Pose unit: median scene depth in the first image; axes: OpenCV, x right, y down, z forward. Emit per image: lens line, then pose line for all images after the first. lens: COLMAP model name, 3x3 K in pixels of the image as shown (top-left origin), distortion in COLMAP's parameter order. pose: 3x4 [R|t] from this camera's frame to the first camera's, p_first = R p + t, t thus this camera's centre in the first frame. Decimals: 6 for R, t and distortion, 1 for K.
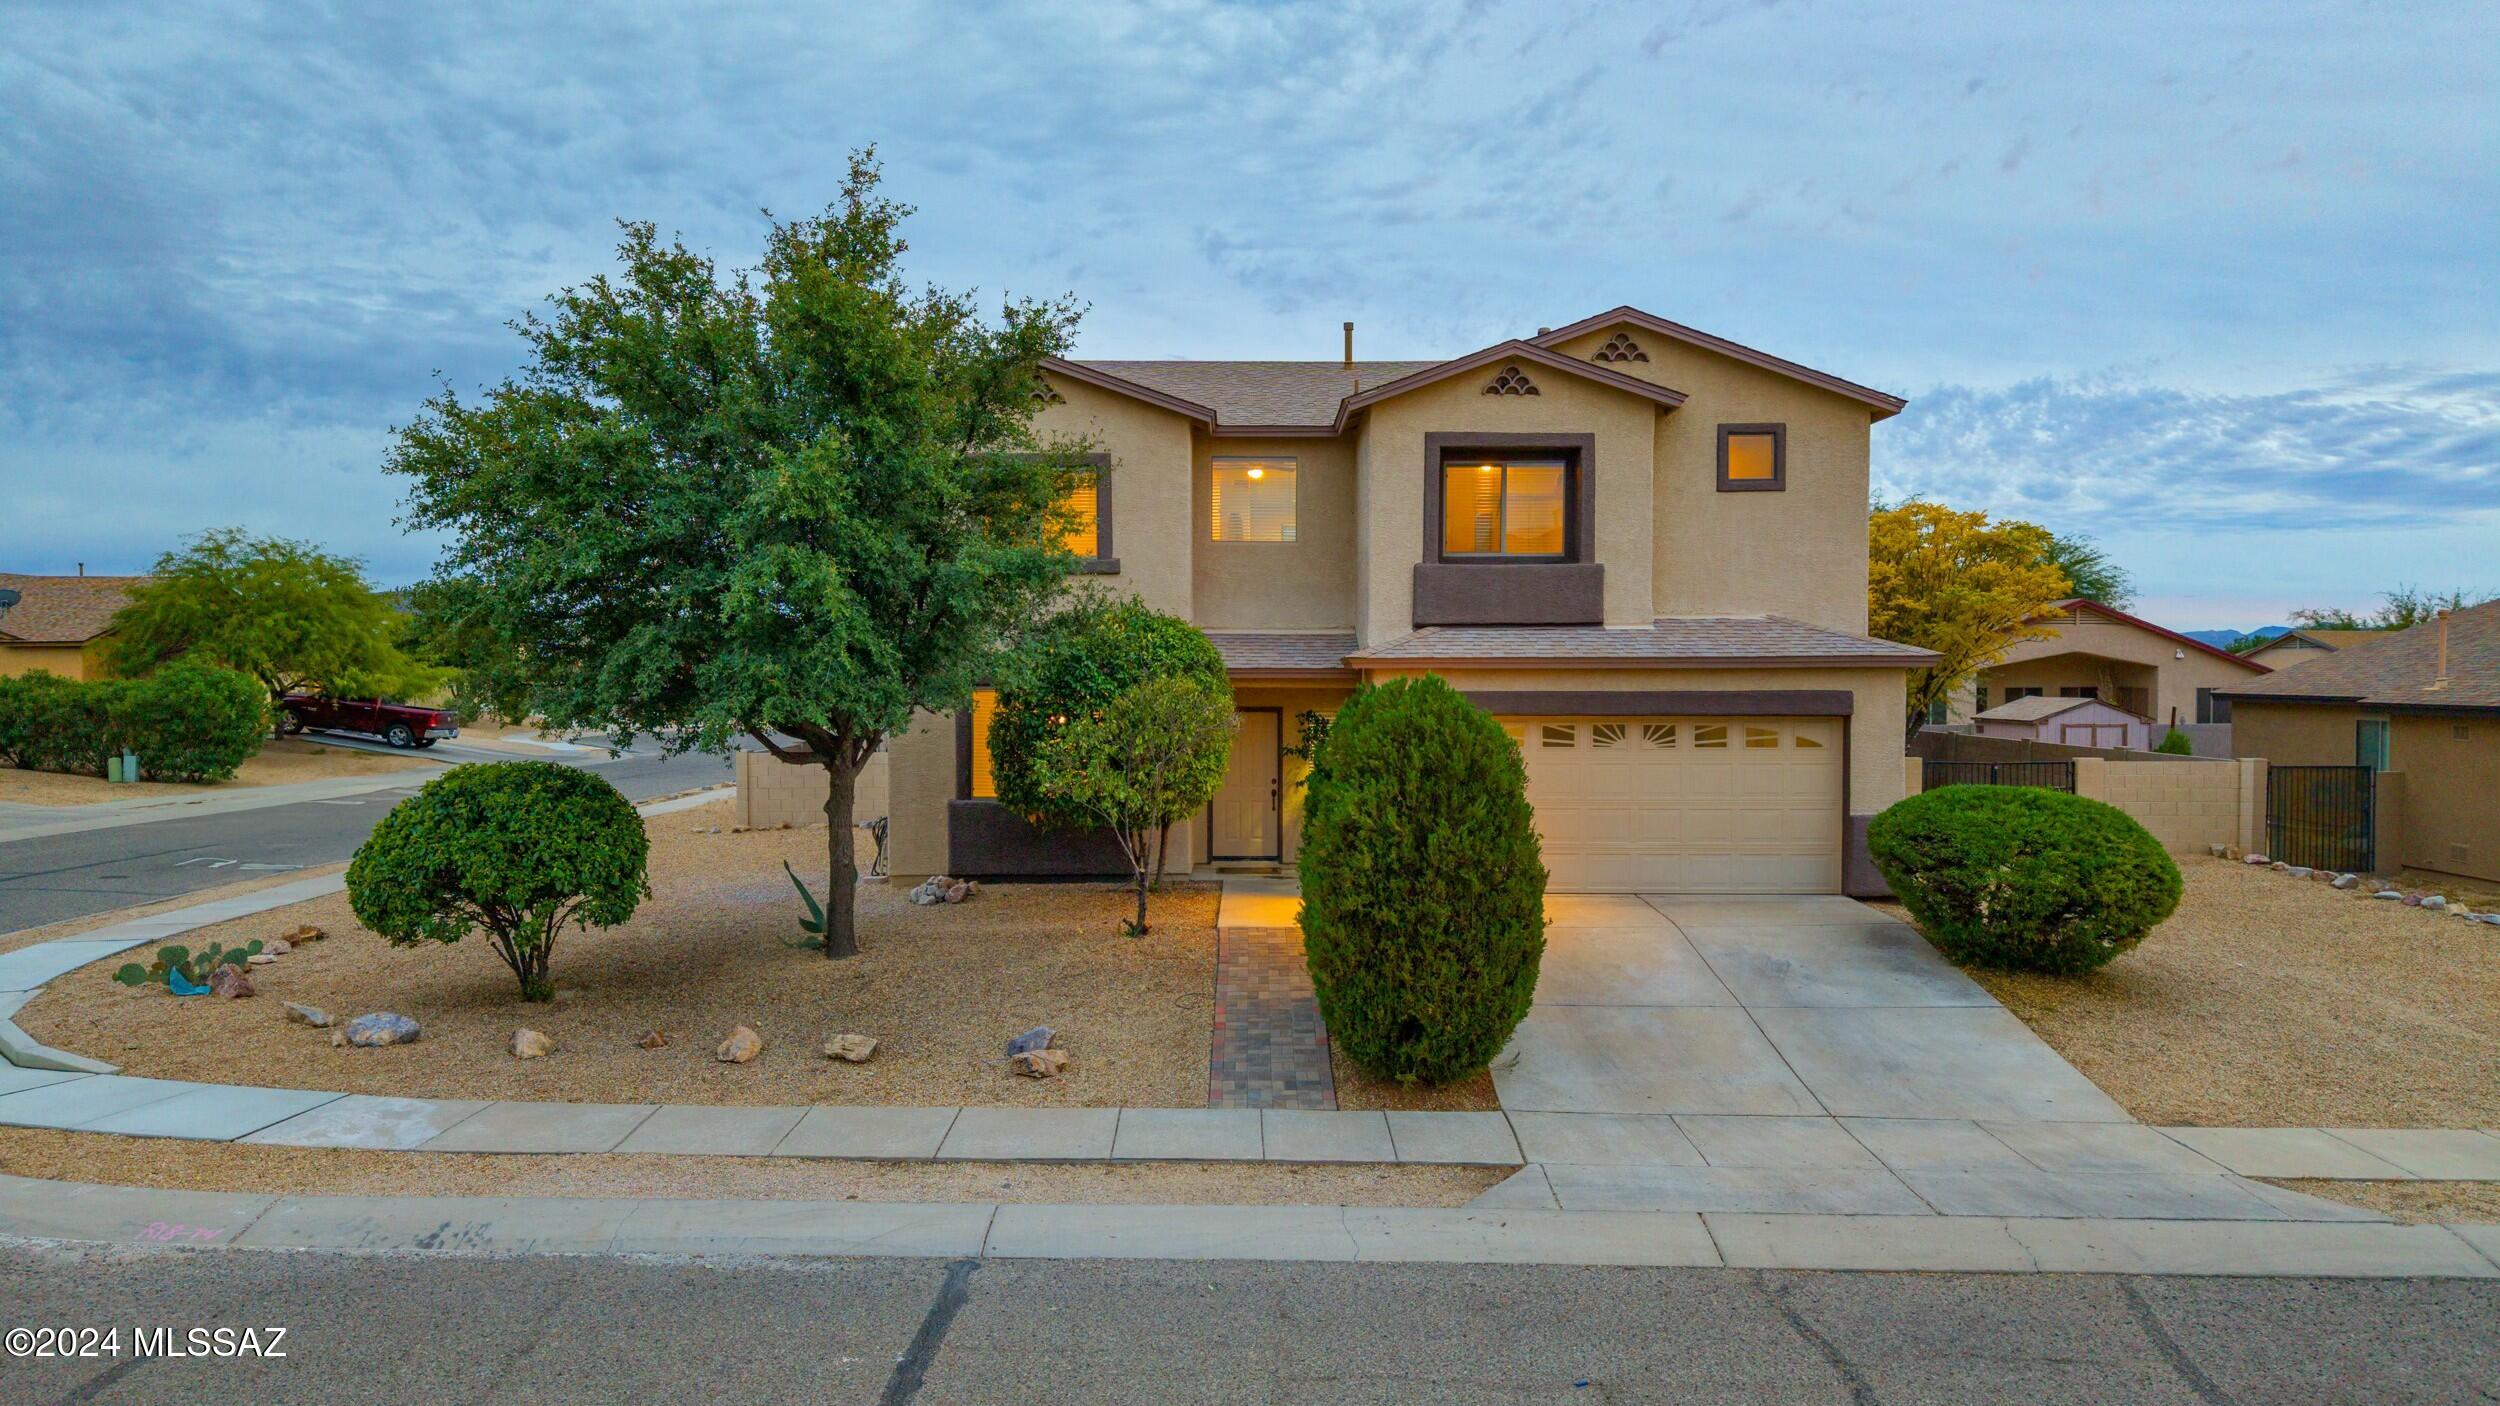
lens RADIAL K [[1689.3, 0, 1259.1], [0, 1689.3, 701.7], [0, 0, 1]] dist [0.043510, -0.054459]
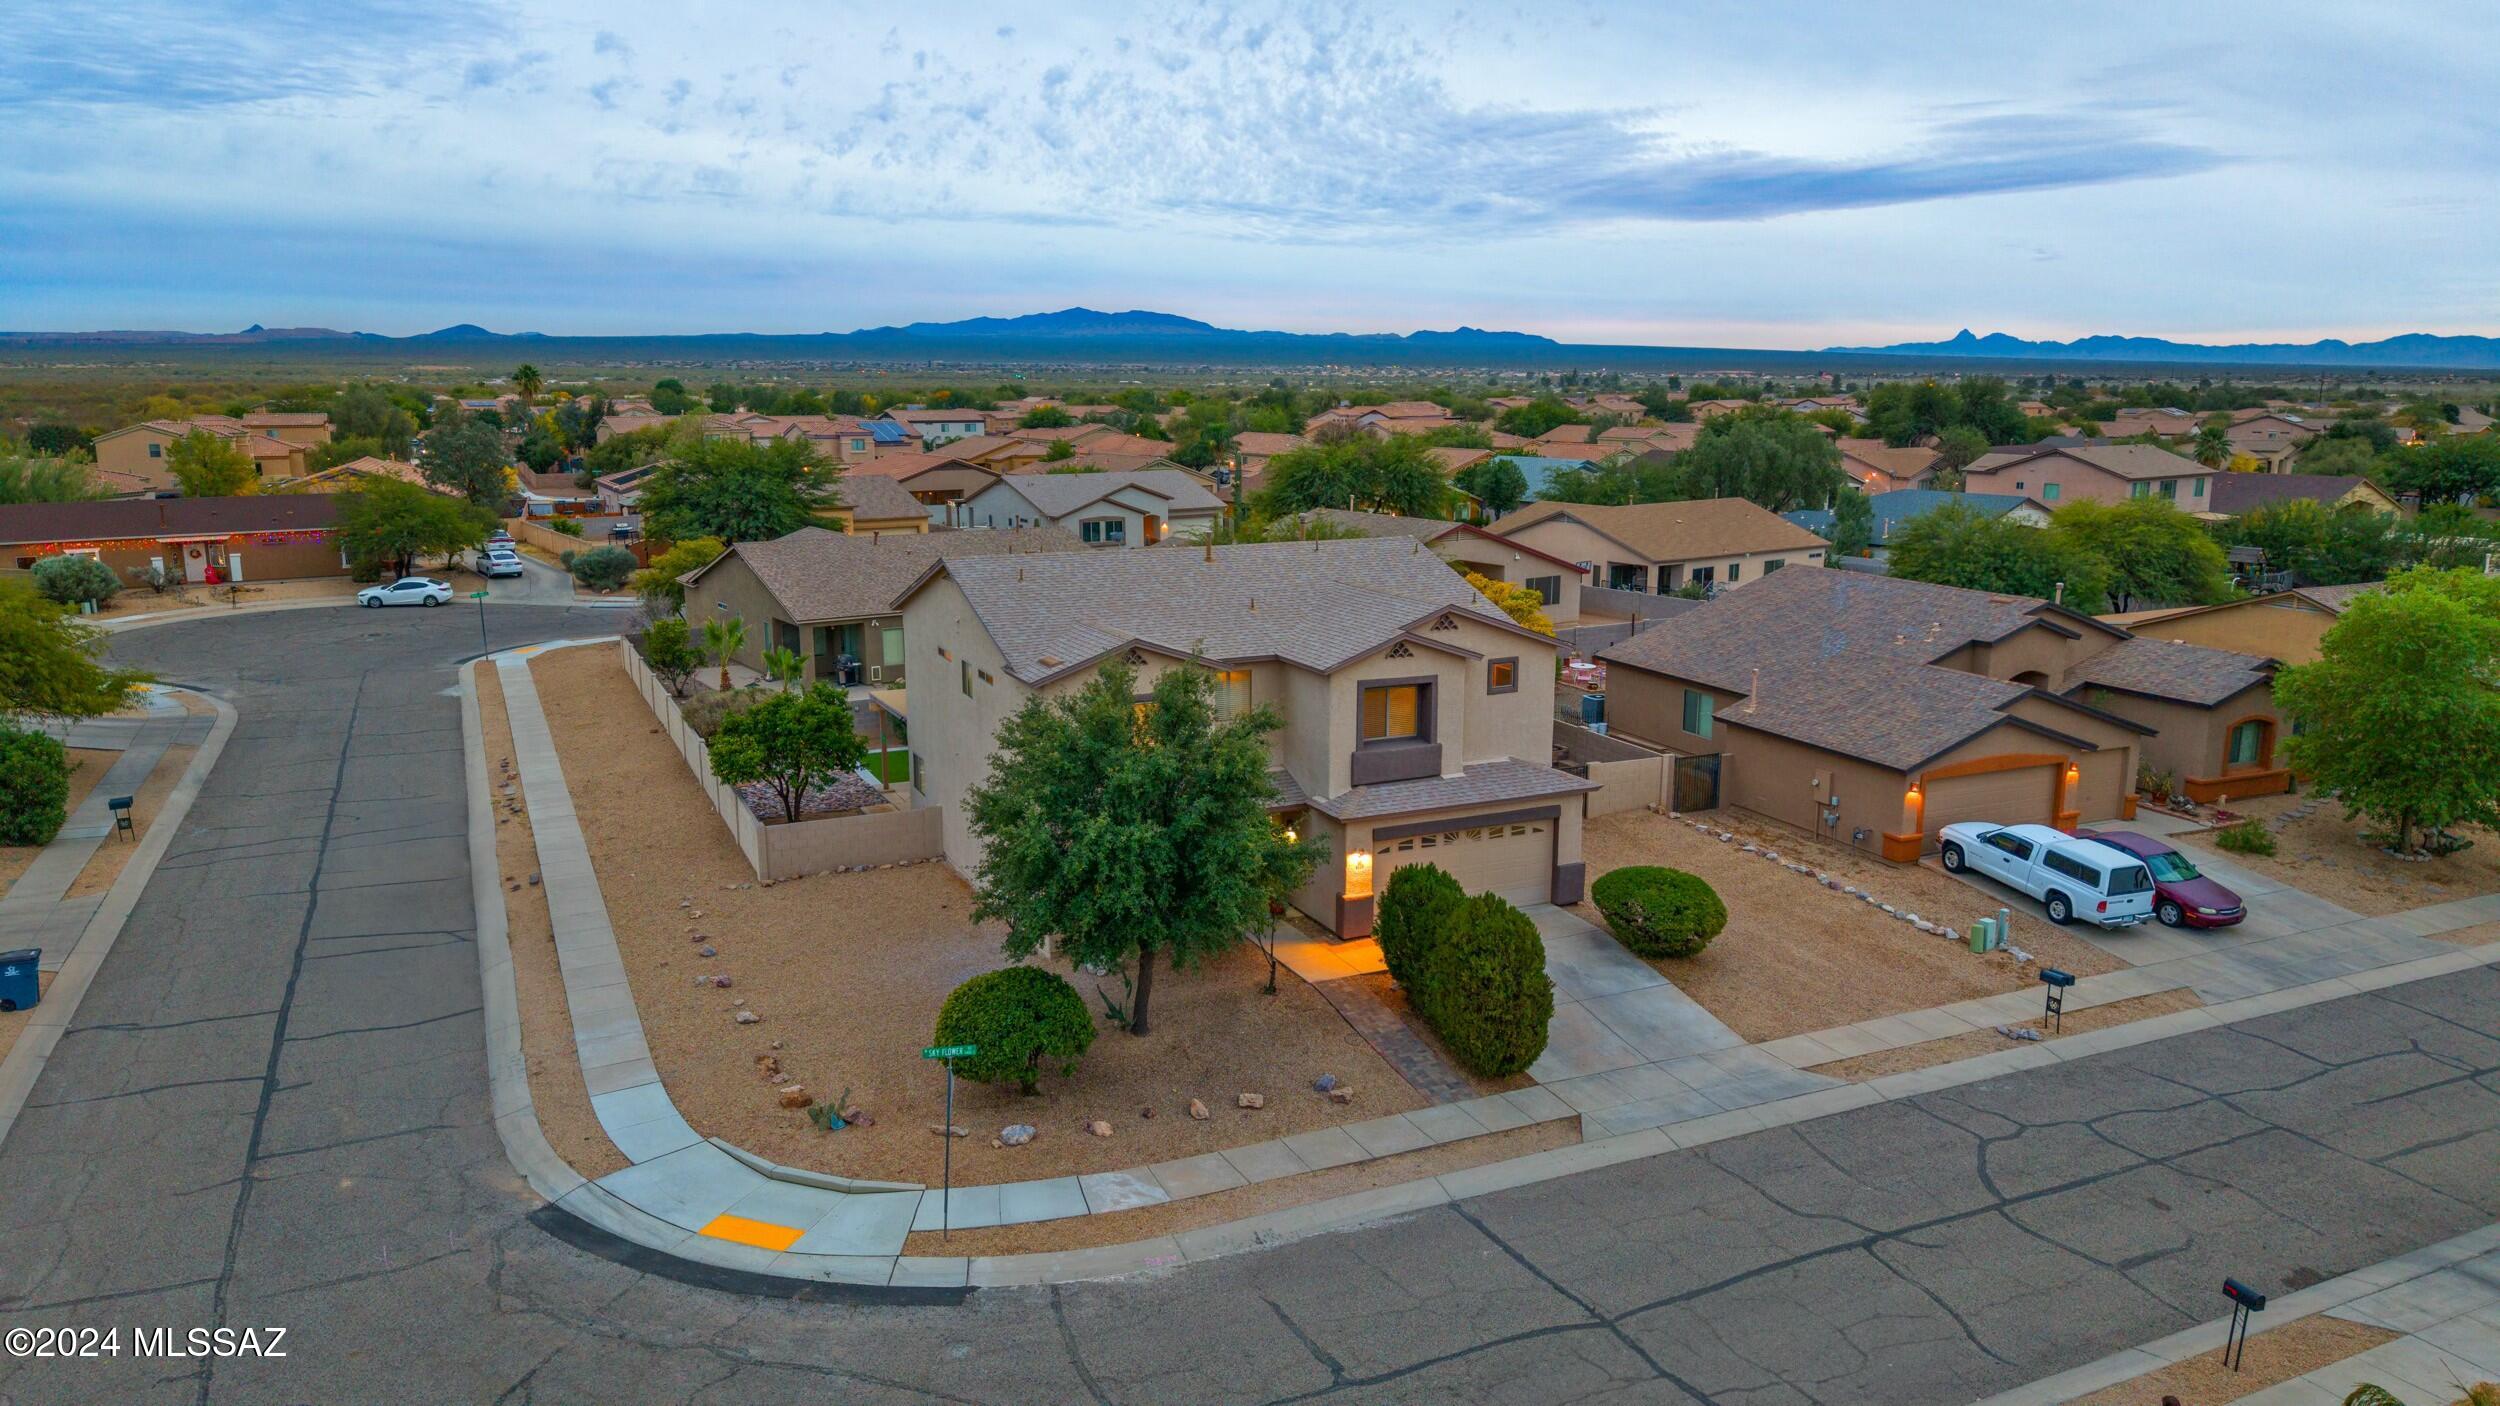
lens RADIAL K [[1673.2, 0, 1254.0], [0, 1673.2, 716.8], [0, 0, 1]] dist [0.031160, -0.028429]
pose [[0.903065, -0.086116, 0.420781, -0.777192], [0.005198, 0.981813, 0.189781, -0.475411], [-0.429472, -0.169197, 0.887089, -0.547966]]
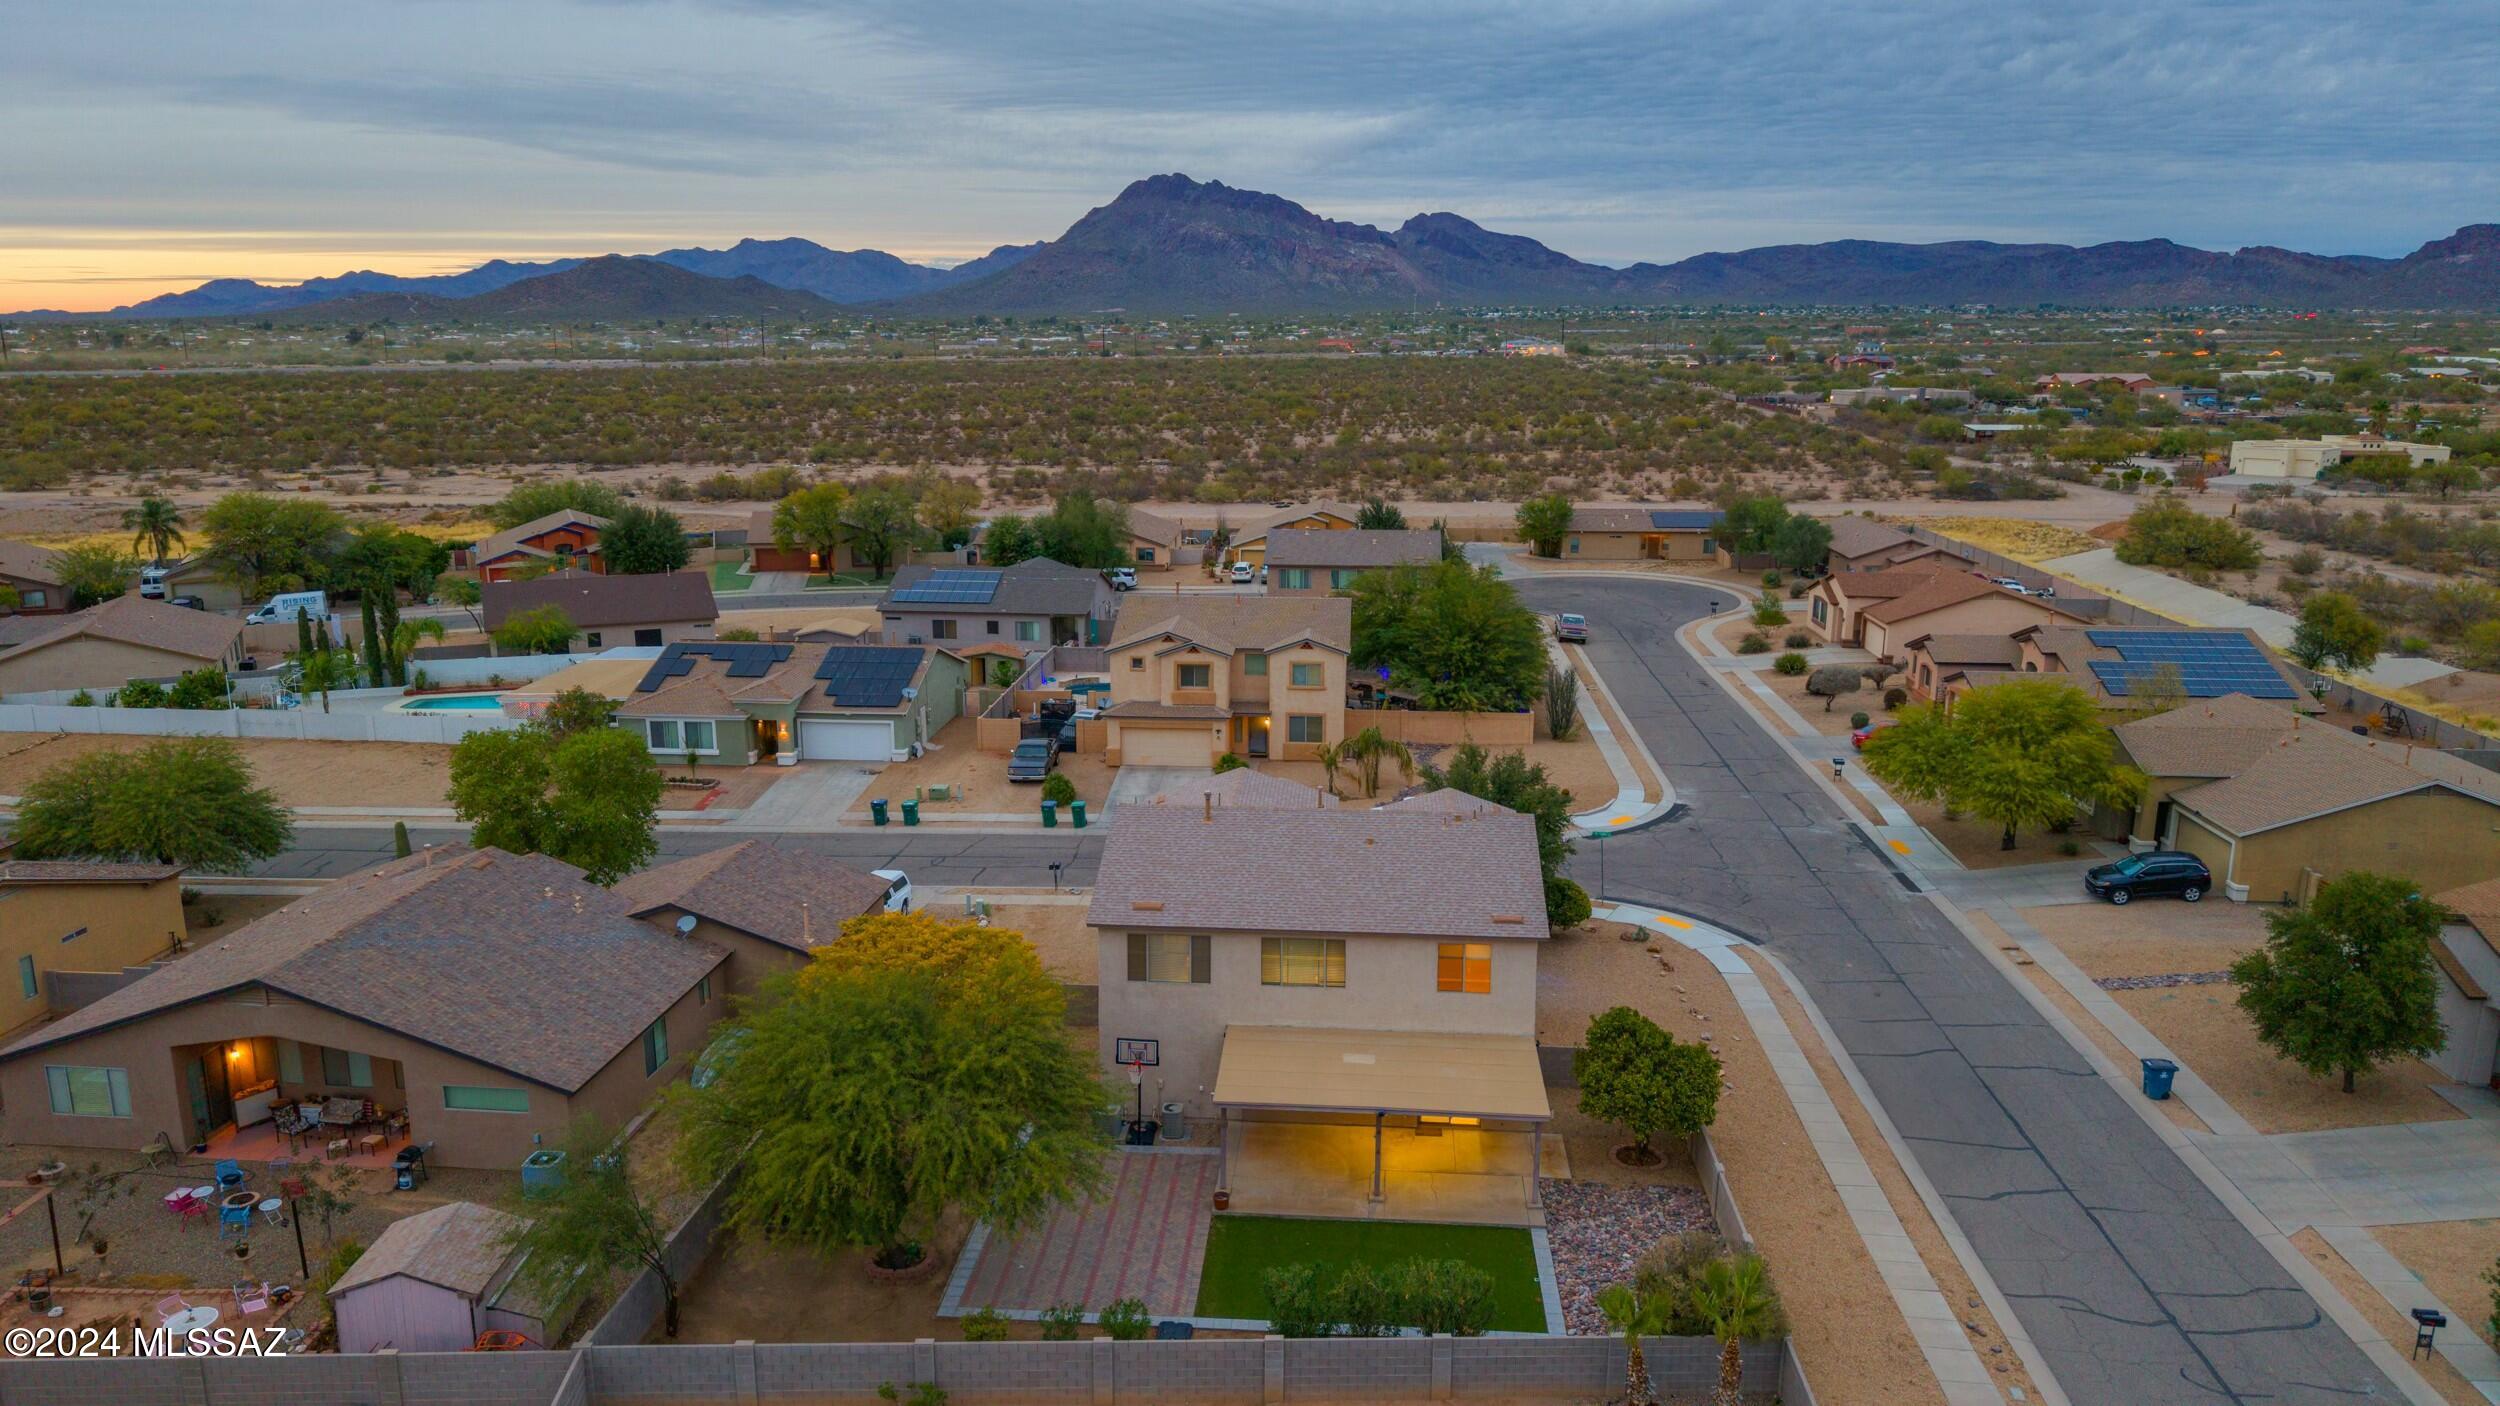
lens RADIAL K [[1689.3, 0, 1259.1], [0, 1689.3, 701.7], [0, 0, 1]] dist [0.043510, -0.054459]
pose [[-0.997718, -0.025733, 0.062422, 0.010823], [-0.010311, 0.971750, 0.235787, -1.057999], [-0.066726, 0.234605, -0.969798, 3.932929]]
